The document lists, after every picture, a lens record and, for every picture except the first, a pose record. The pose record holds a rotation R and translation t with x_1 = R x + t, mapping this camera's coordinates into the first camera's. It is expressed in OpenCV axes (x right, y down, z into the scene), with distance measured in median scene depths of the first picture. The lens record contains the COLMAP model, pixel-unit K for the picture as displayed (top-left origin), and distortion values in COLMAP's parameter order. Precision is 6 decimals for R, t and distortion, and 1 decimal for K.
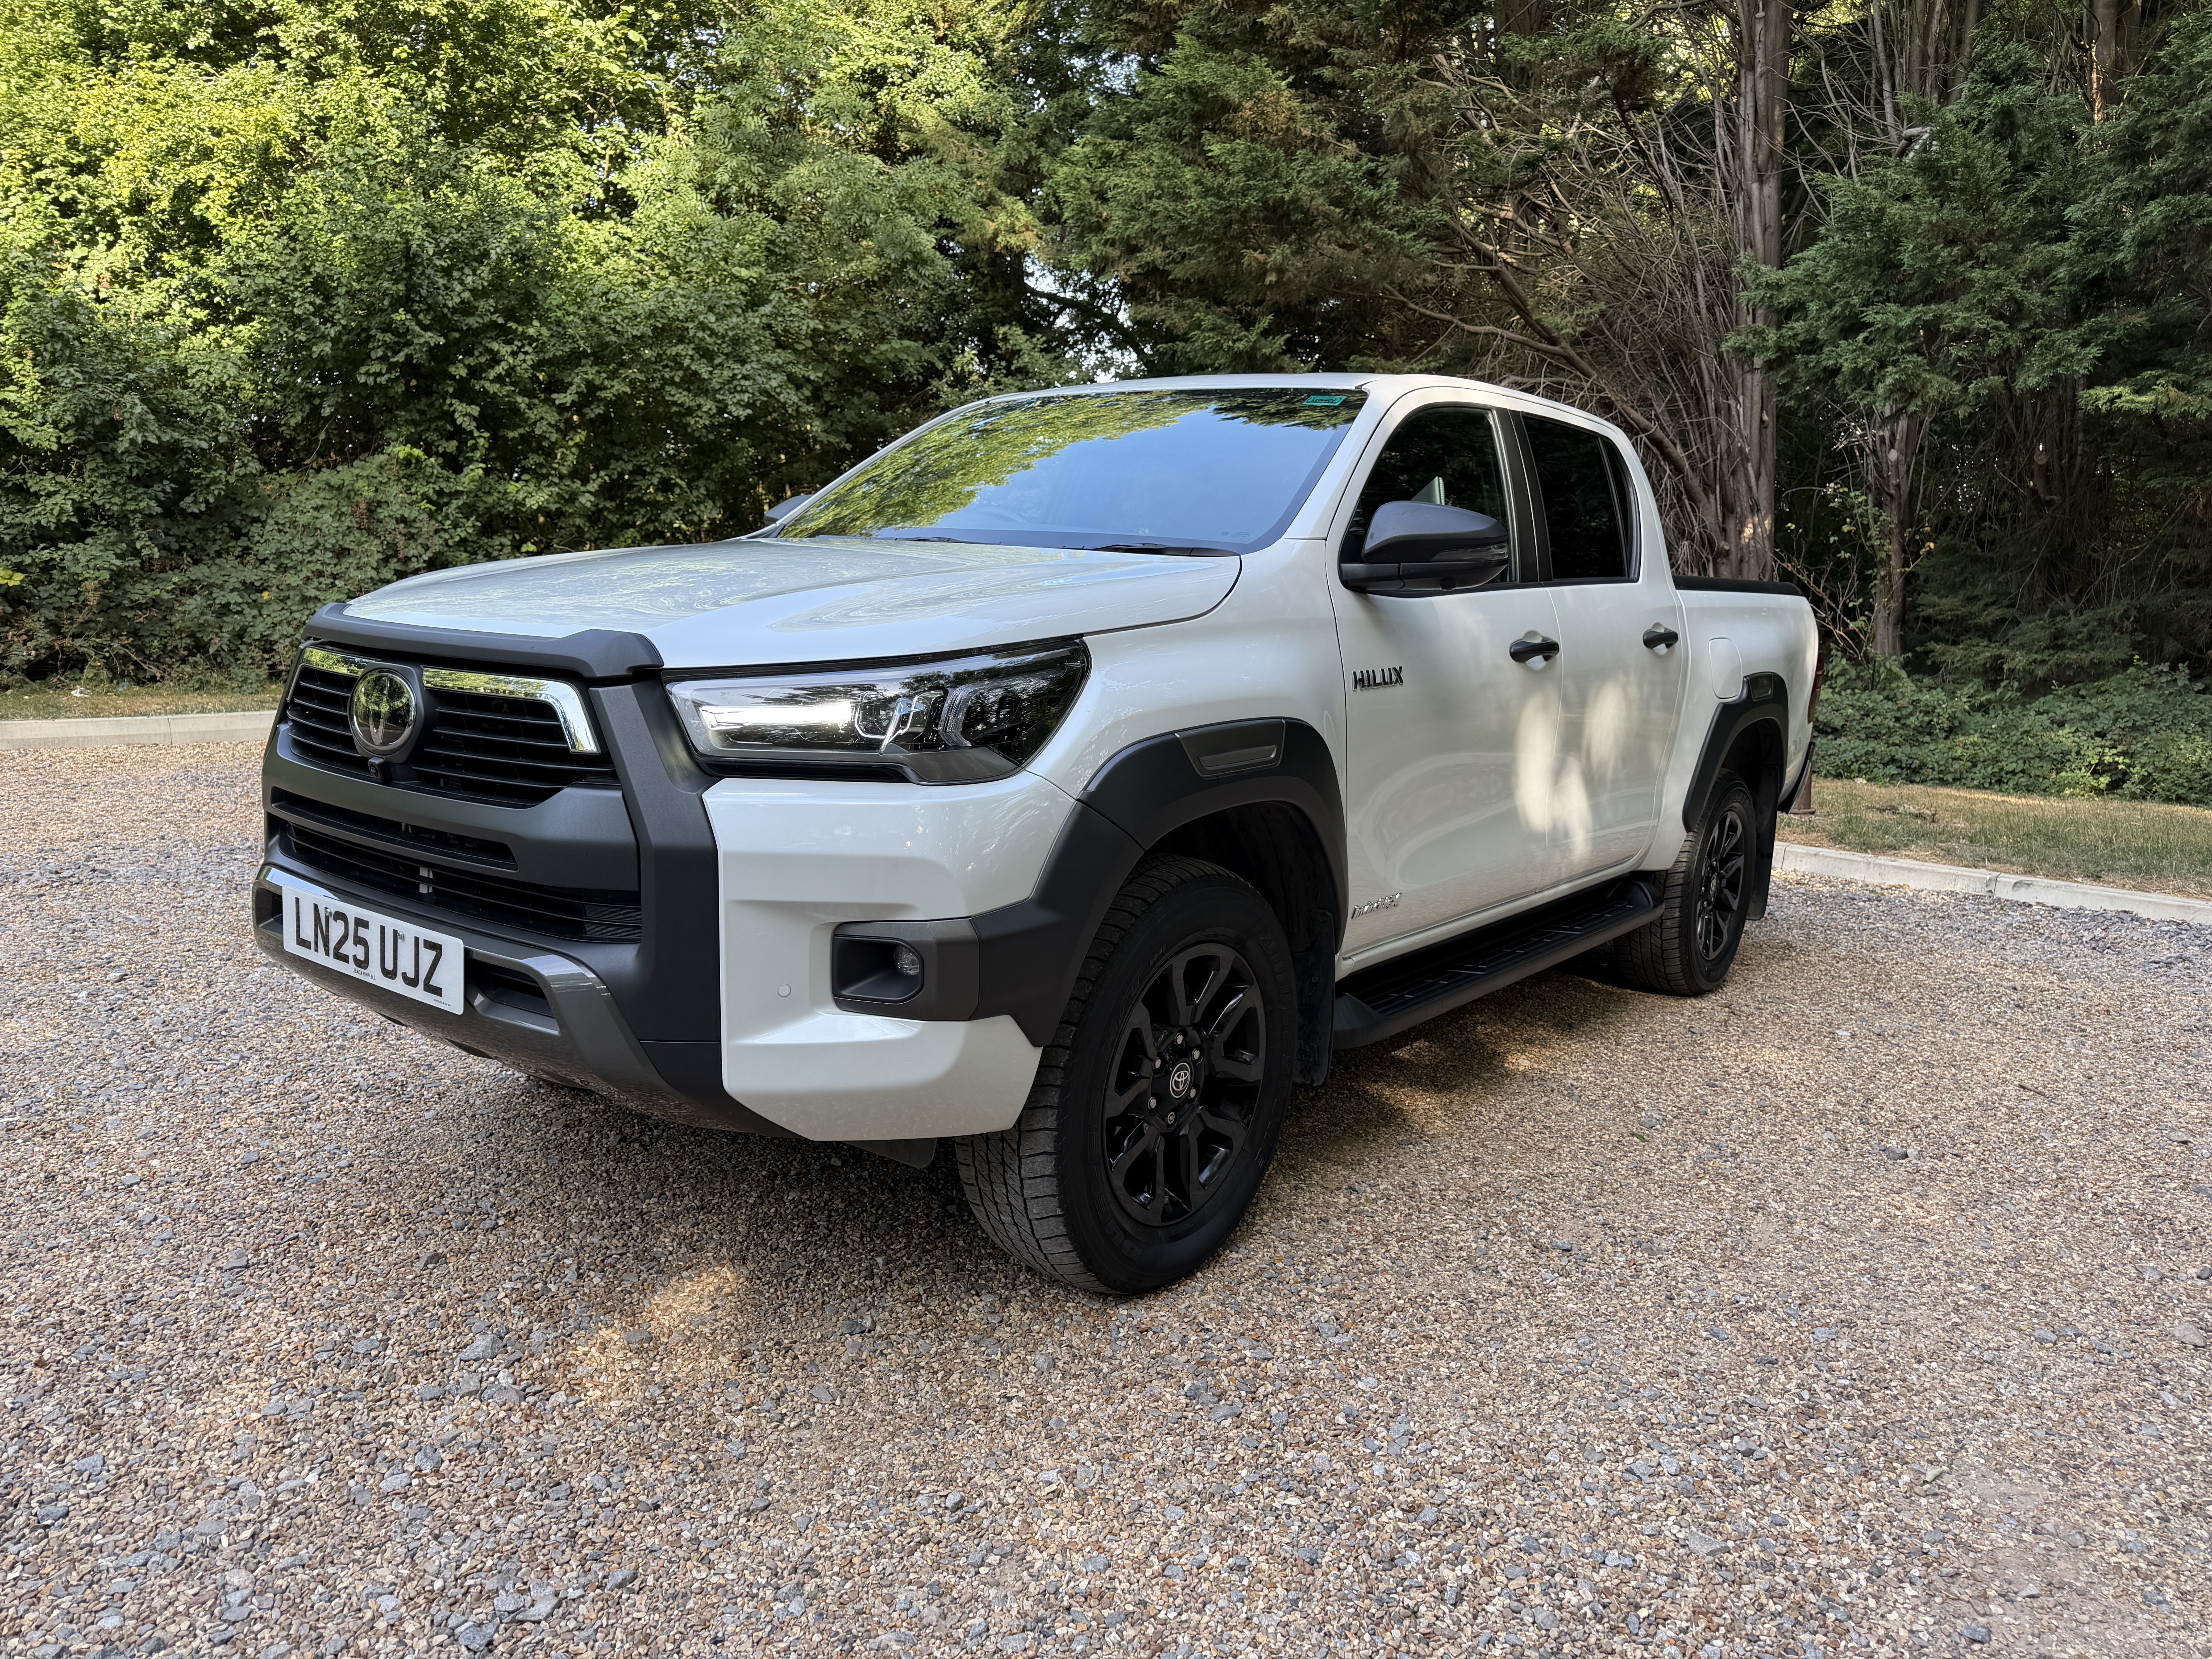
lens RADIAL K [[1638.7, 0, 1105.9], [0, 1638.7, 819.1], [0, 0, 1]] dist [0.029753, -0.063113]
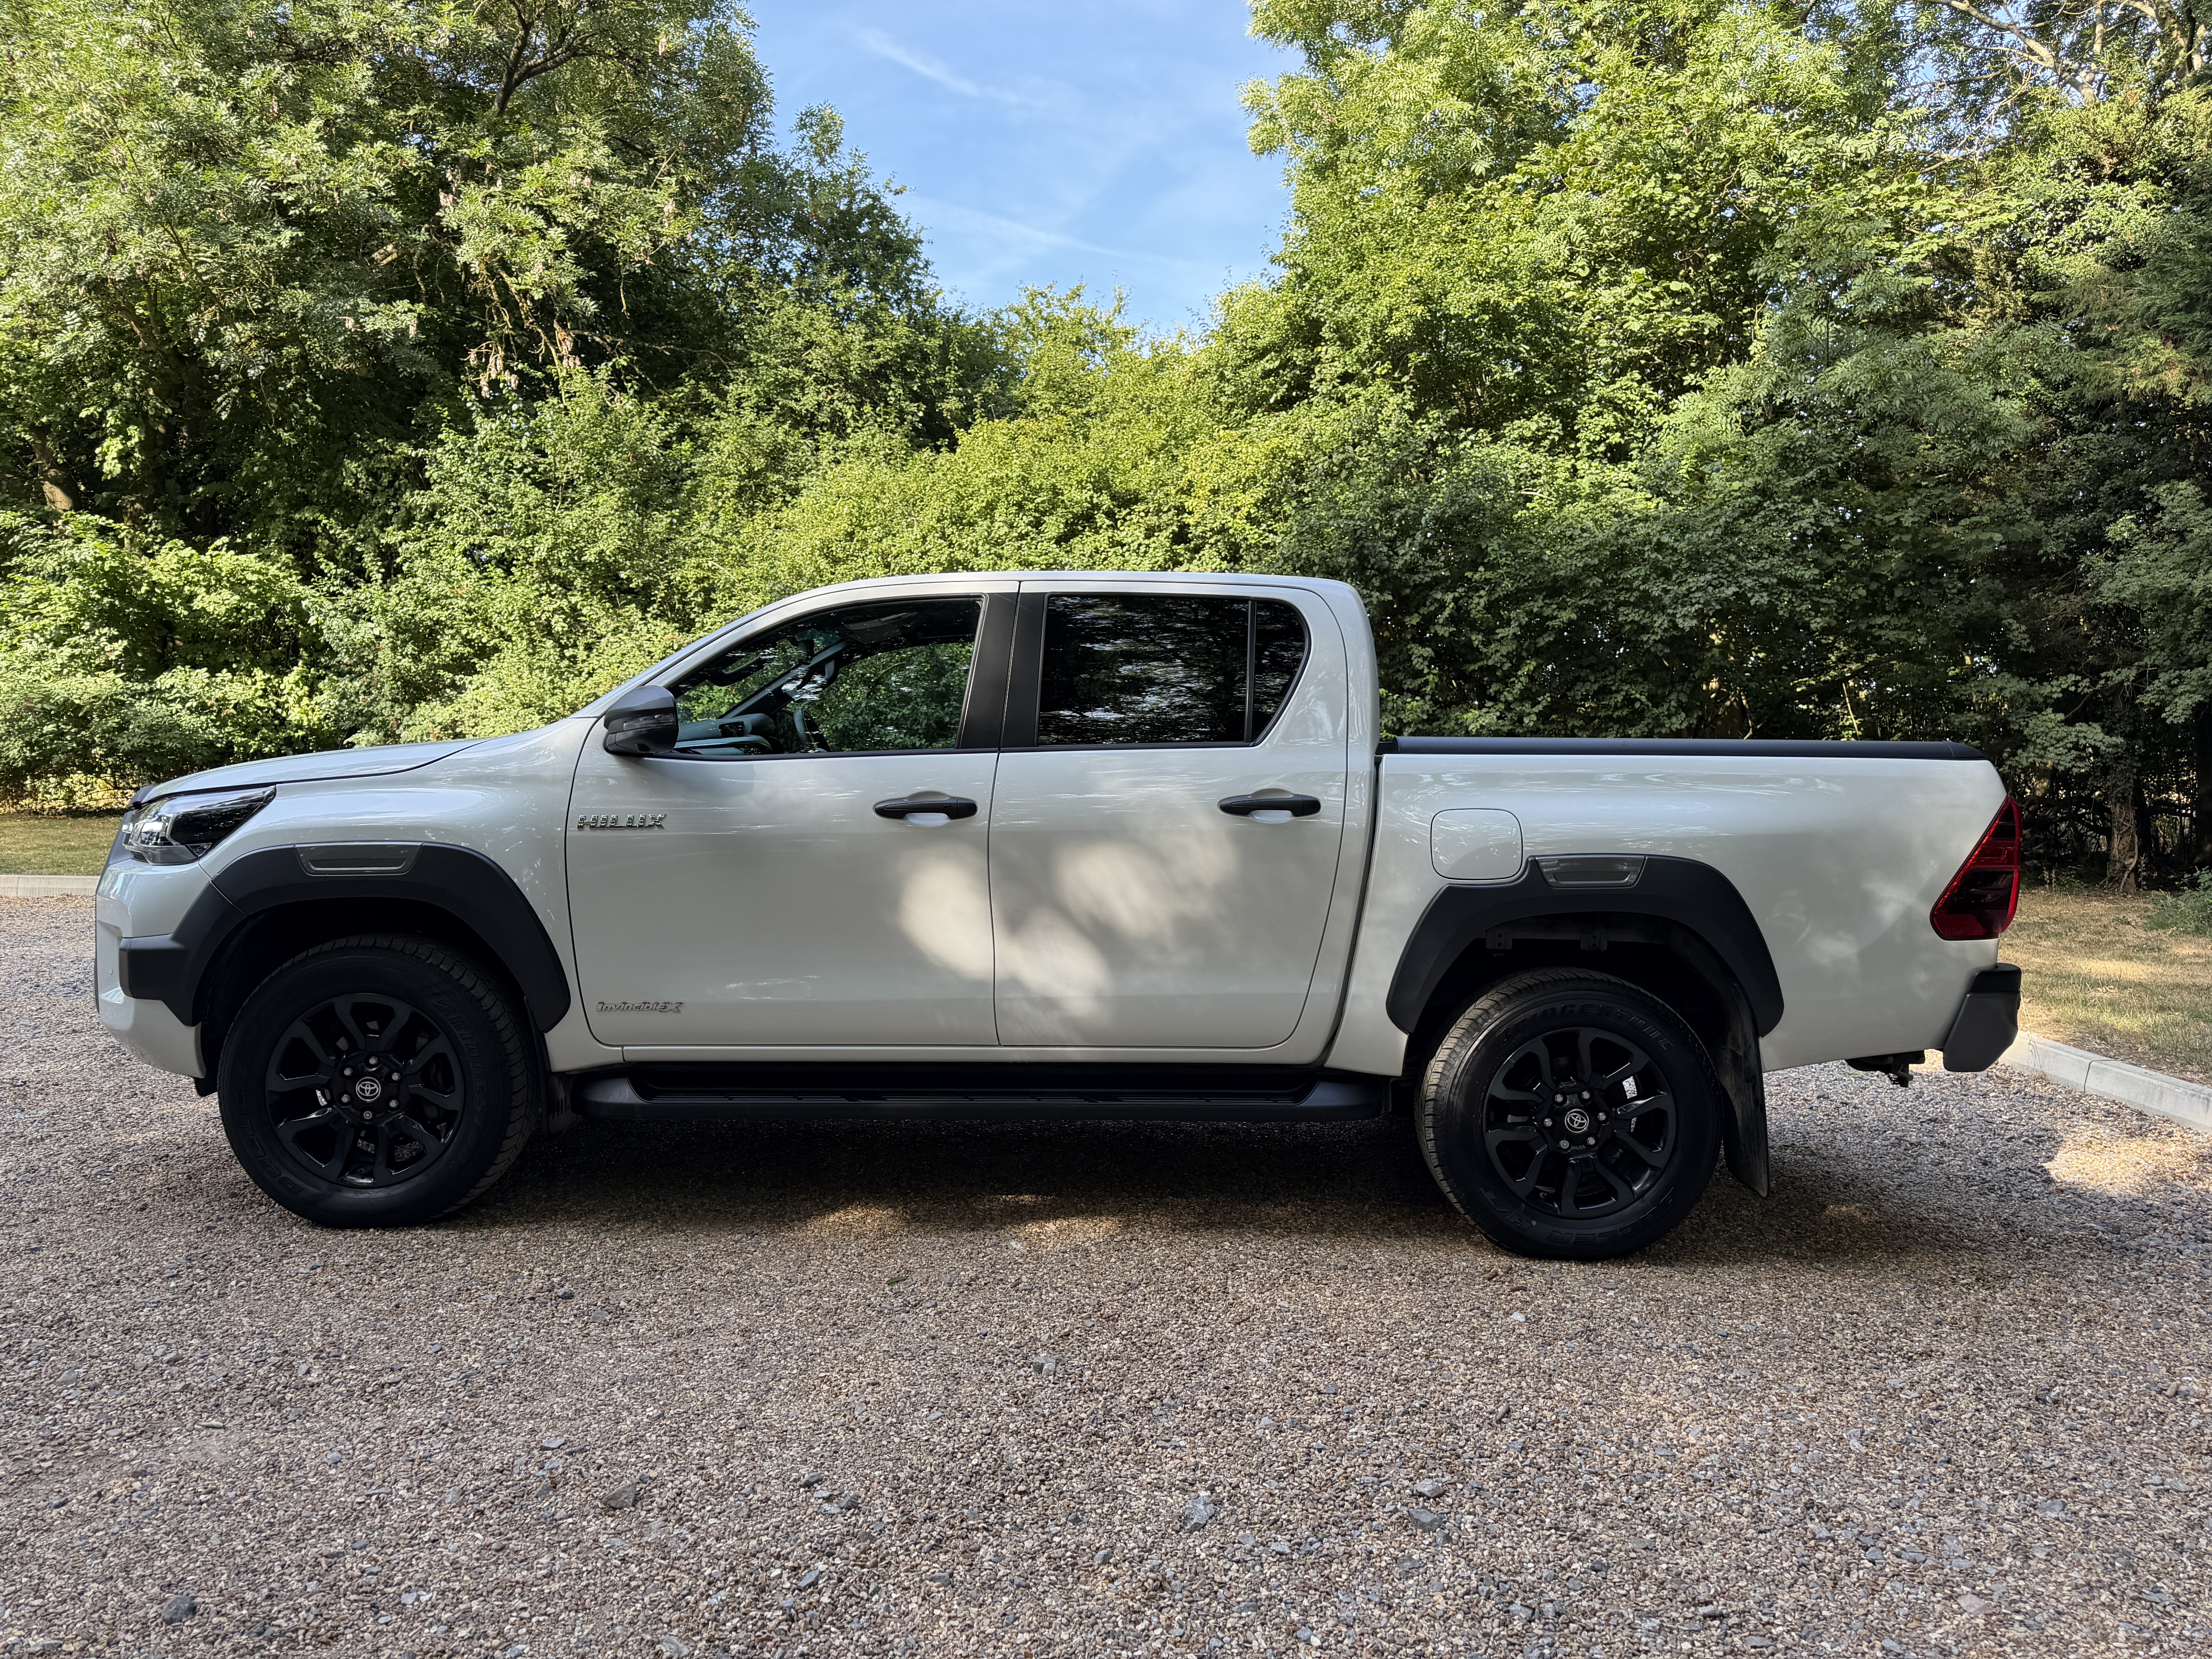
lens RADIAL K [[1638.7, 0, 1120.8], [0, 1638.7, 835.0], [0, 0, 1]] dist [0.029753, -0.063113]
pose [[0.626552, -0.016905, -0.779196, 1.298097], [-0.084802, 0.992350, -0.089718, 0.006281], [0.774752, 0.122290, 0.620326, 0.444847]]
